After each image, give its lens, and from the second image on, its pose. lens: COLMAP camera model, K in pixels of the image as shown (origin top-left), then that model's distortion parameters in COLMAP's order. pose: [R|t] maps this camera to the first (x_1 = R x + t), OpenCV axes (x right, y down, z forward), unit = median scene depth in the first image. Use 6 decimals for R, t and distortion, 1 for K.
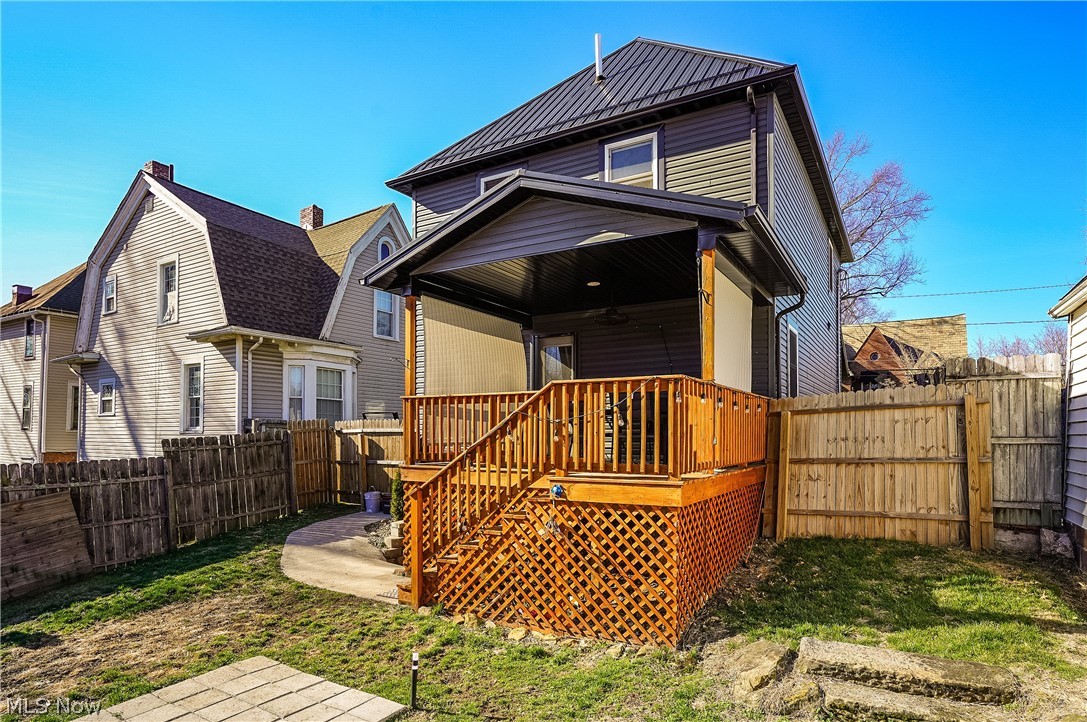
lens RADIAL K [[606.2, 0, 577.2], [0, 606.2, 420.3], [0, 0, 1]] dist [-0.021582, 0.010032]
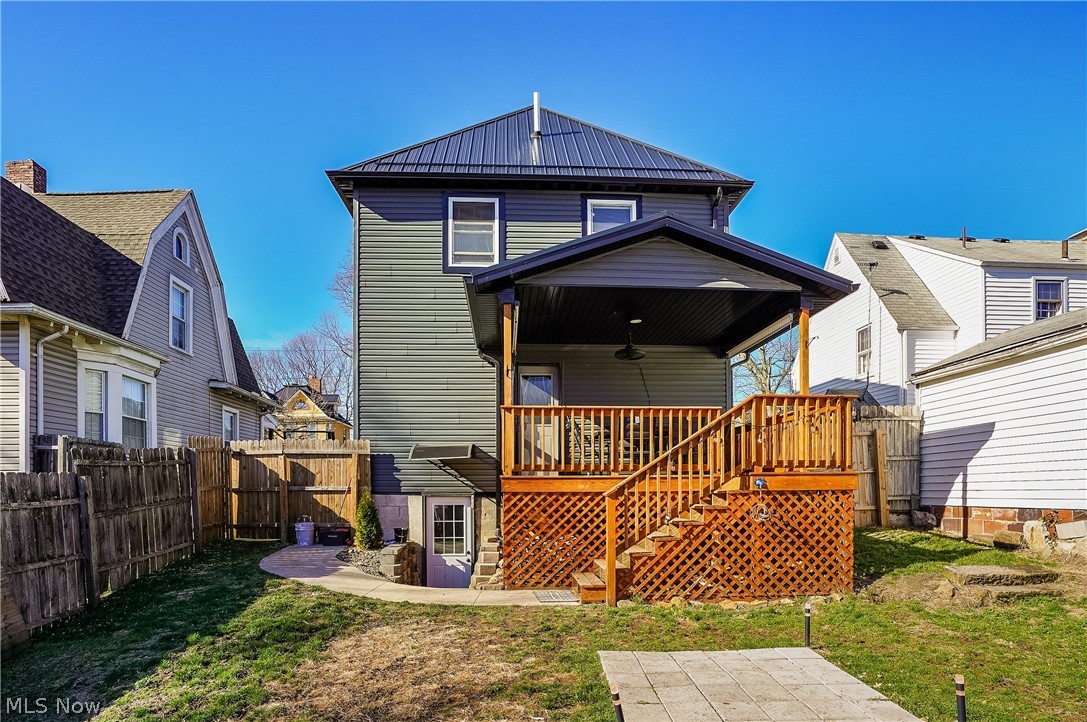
lens RADIAL K [[577.3, 0, 555.6], [0, 577.3, 470.2], [0, 0, 1]] dist [-0.029021, 0.007071]
pose [[0.836006, 0.014200, 0.548536, -0.703808], [-0.007641, 0.999869, -0.014238, 0.075834], [-0.548667, 0.007711, 0.836006, 0.172048]]
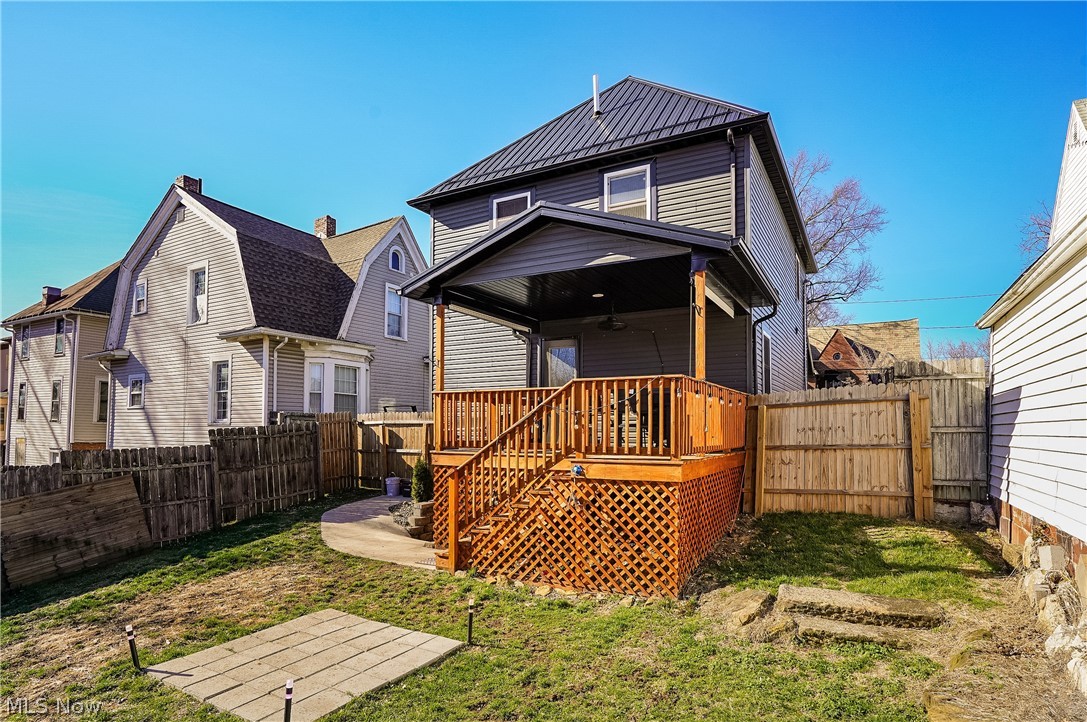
lens RADIAL K [[577.3, 0, 578.4], [0, 577.3, 402.5], [0, 0, 1]] dist [-0.029021, 0.007071]
pose [[0.999432, 0.002833, 0.033570, -0.047959], [-0.002107, 0.999764, -0.021629, 0.004291], [-0.033623, 0.021546, 0.999202, -0.102647]]
